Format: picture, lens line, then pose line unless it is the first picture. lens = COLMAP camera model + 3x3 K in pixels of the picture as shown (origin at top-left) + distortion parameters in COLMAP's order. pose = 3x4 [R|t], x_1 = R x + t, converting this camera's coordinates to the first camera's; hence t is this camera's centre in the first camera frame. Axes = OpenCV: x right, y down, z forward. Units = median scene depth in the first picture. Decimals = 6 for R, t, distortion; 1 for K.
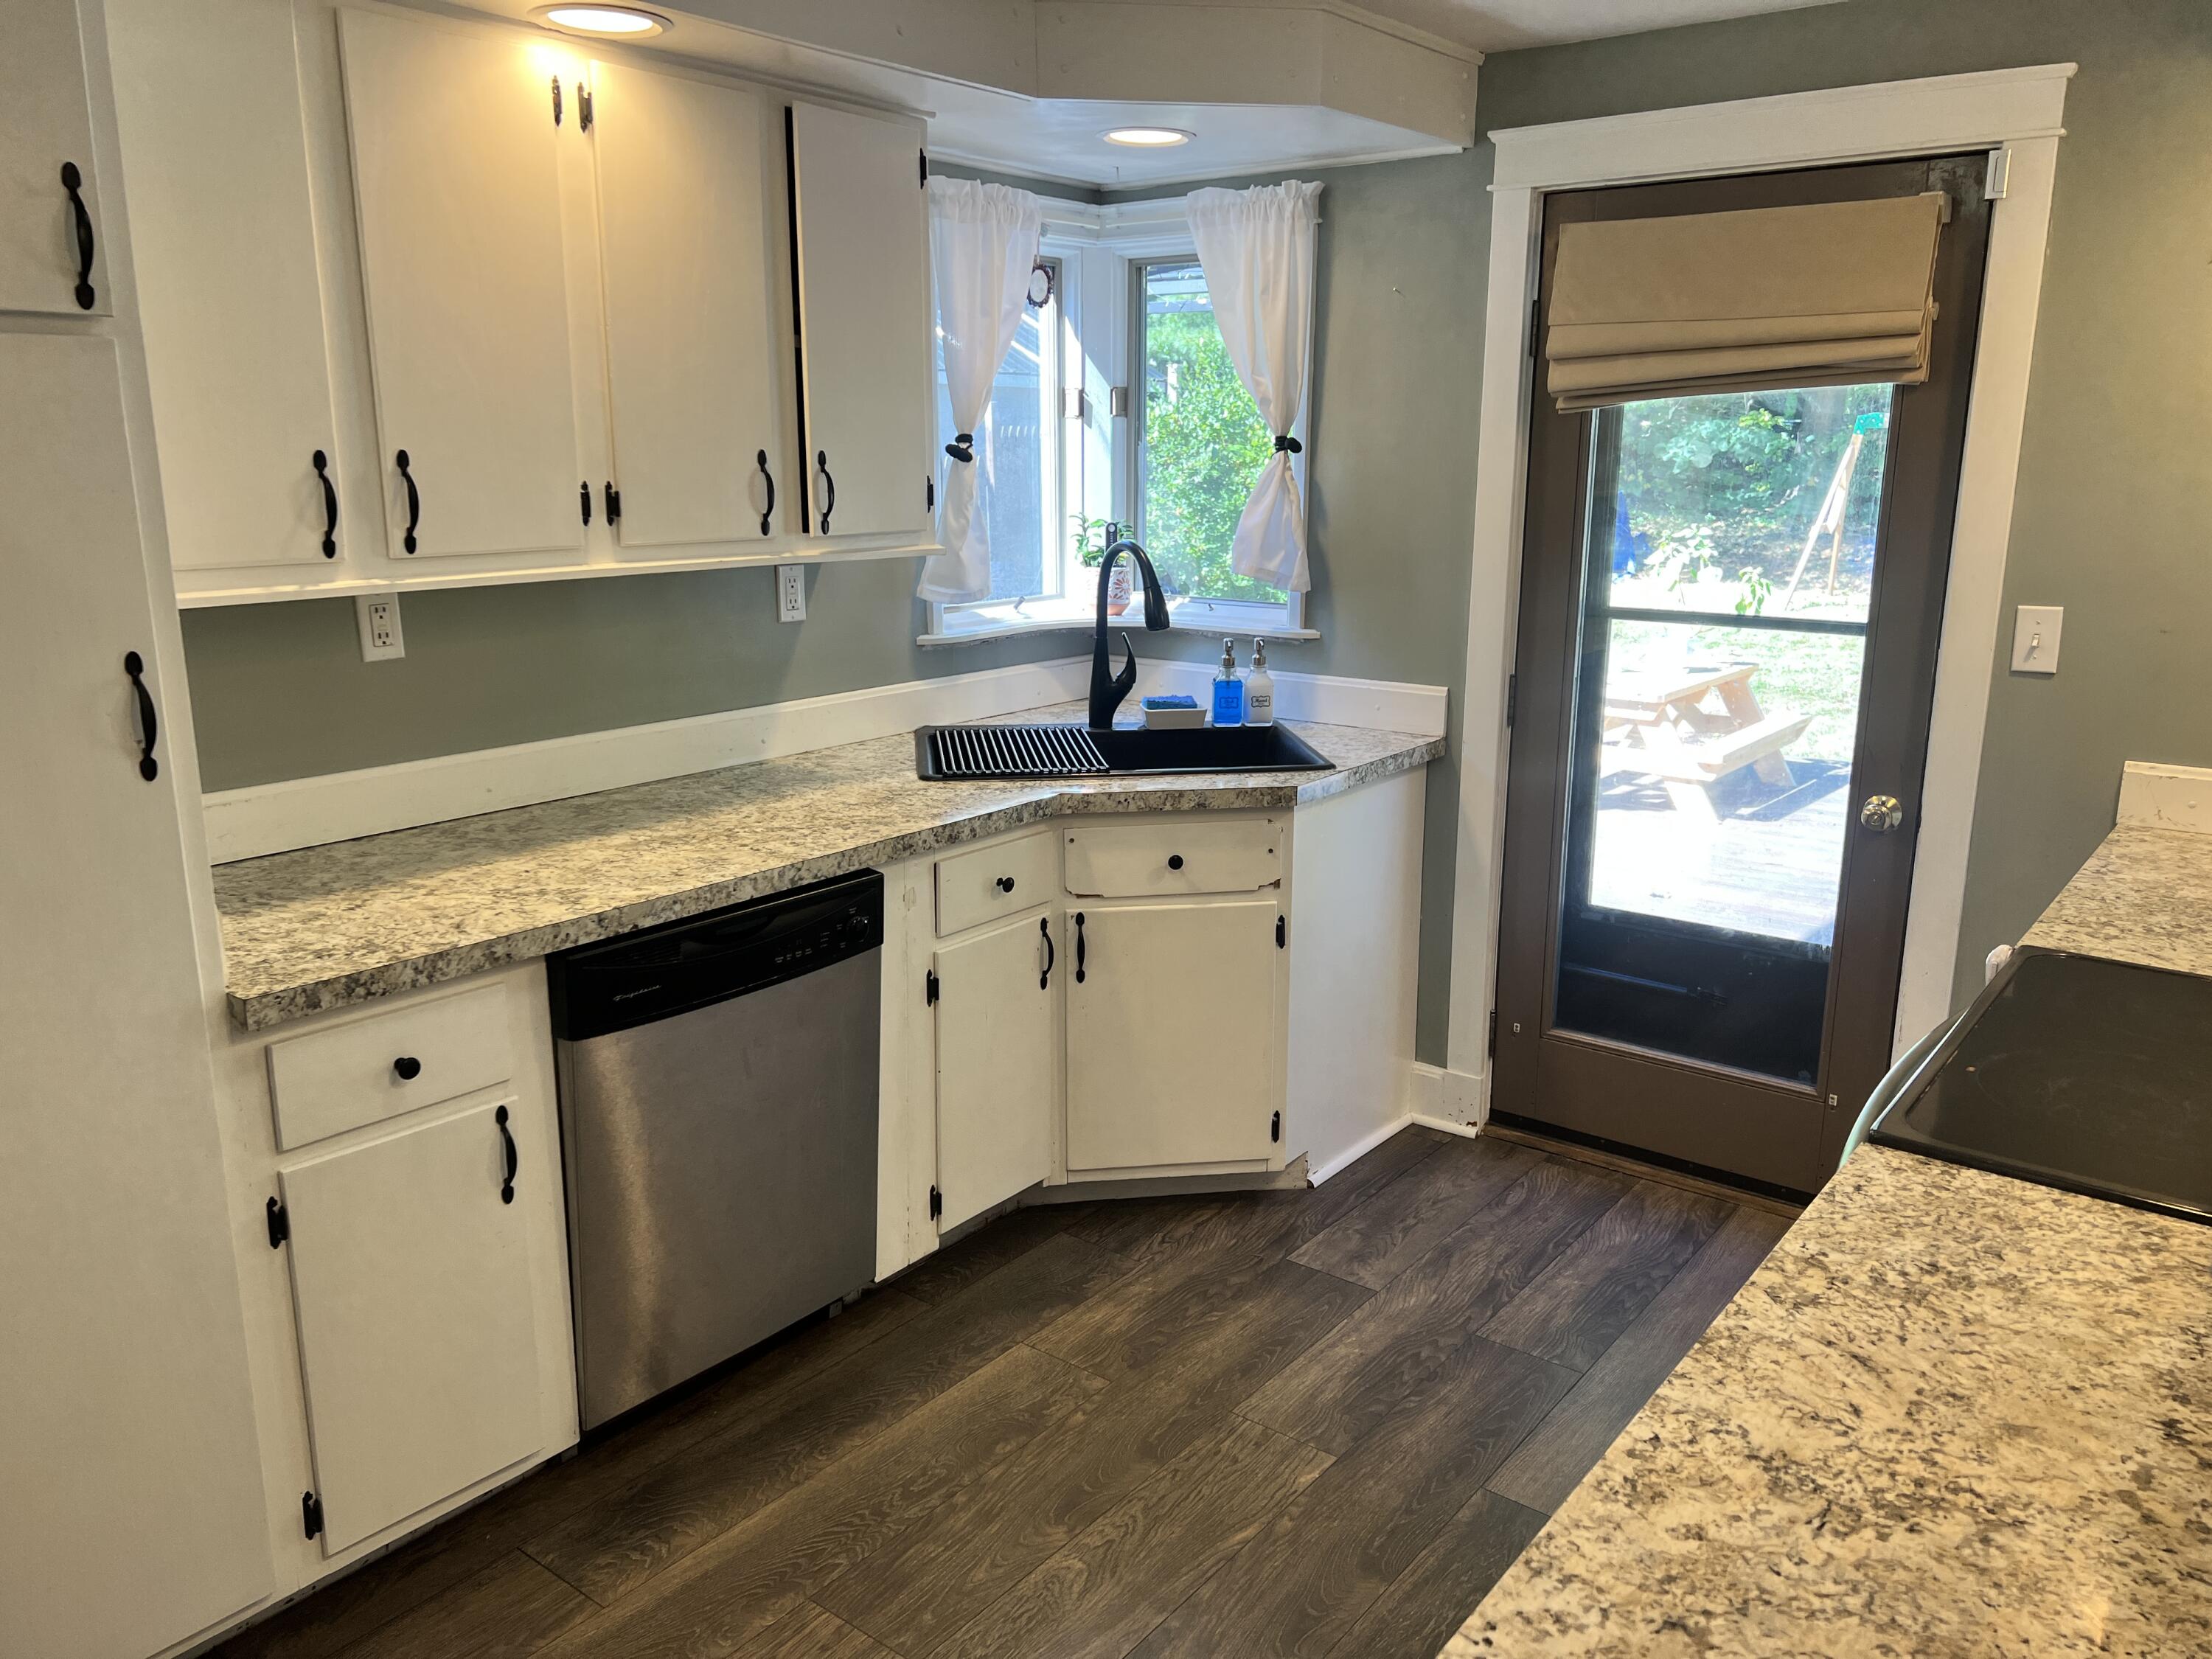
lens RADIAL K [[1660.5, 0, 1106.0], [0, 1660.5, 829.5], [0, 0, 1]] dist [0.073685, -0.087582]
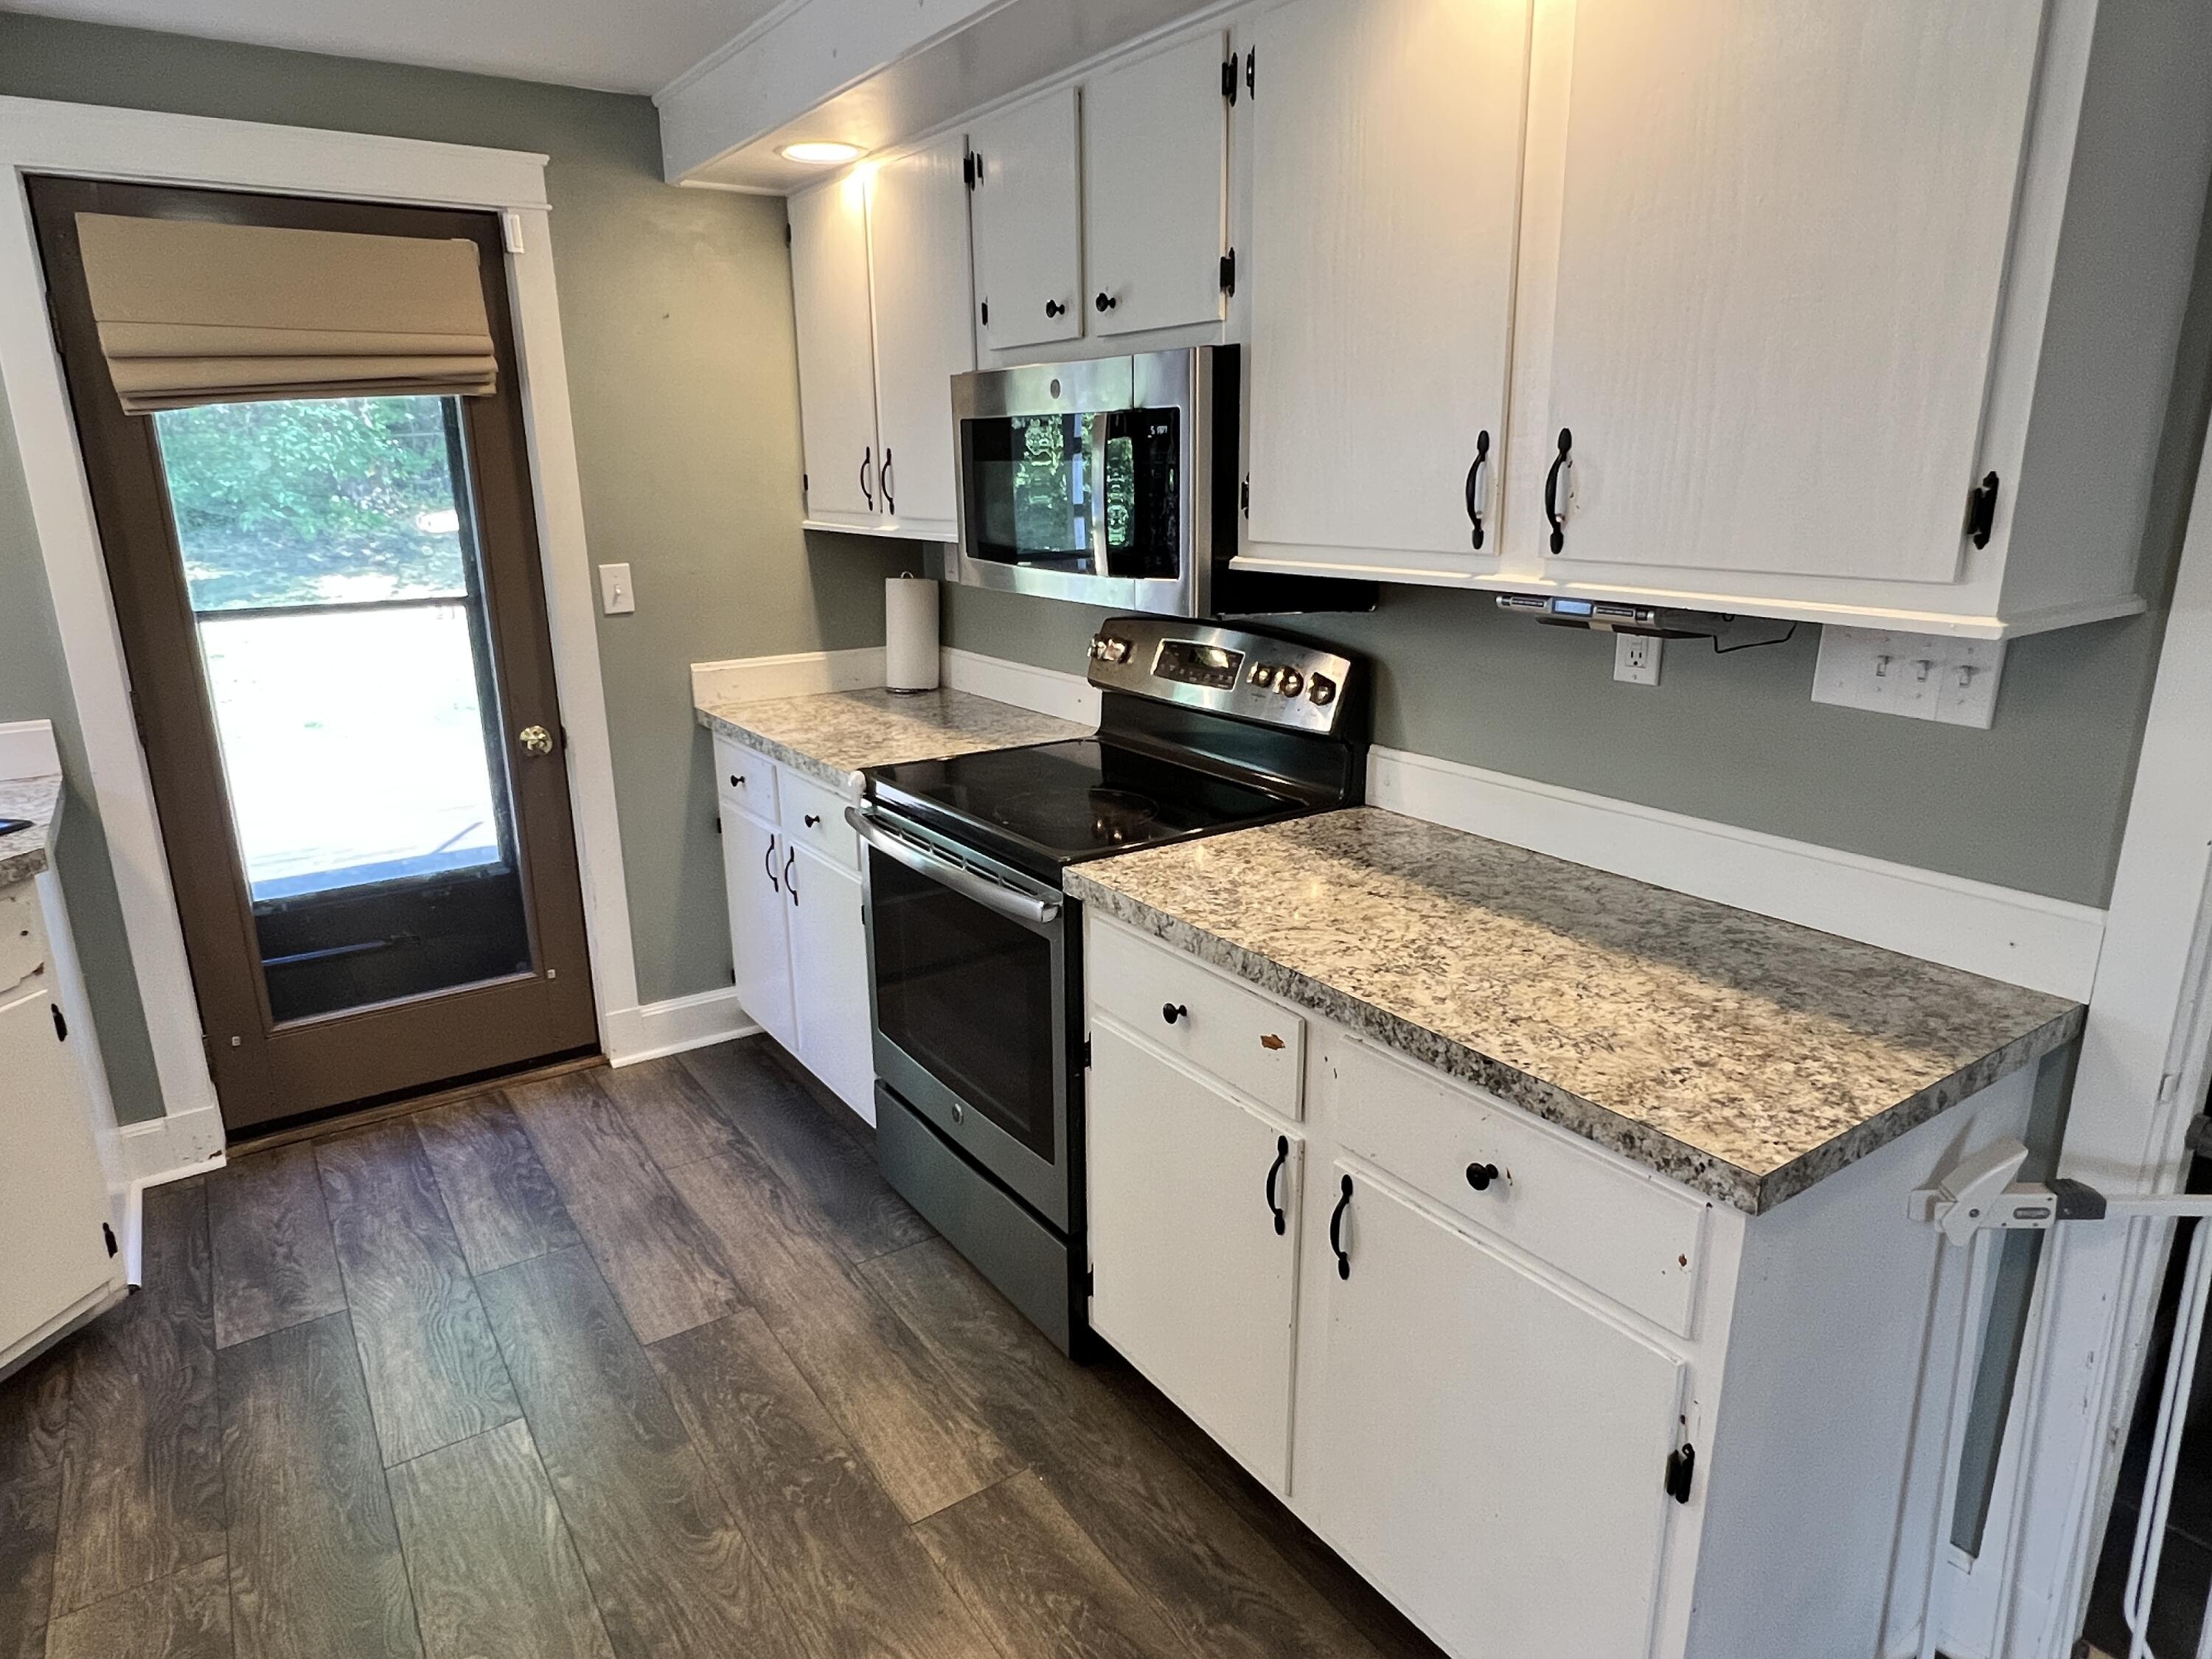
lens RADIAL K [[1336.6, 0, 1106.0], [0, 1336.6, 829.5], [0, 0, 1]] dist [-0.004851, -0.000958]
pose [[0.295560, -0.259268, 0.919470, -0.378531], [0.230739, 0.953347, 0.194650, -0.046065], [-0.927040, 0.154627, 0.341594, 0.291056]]
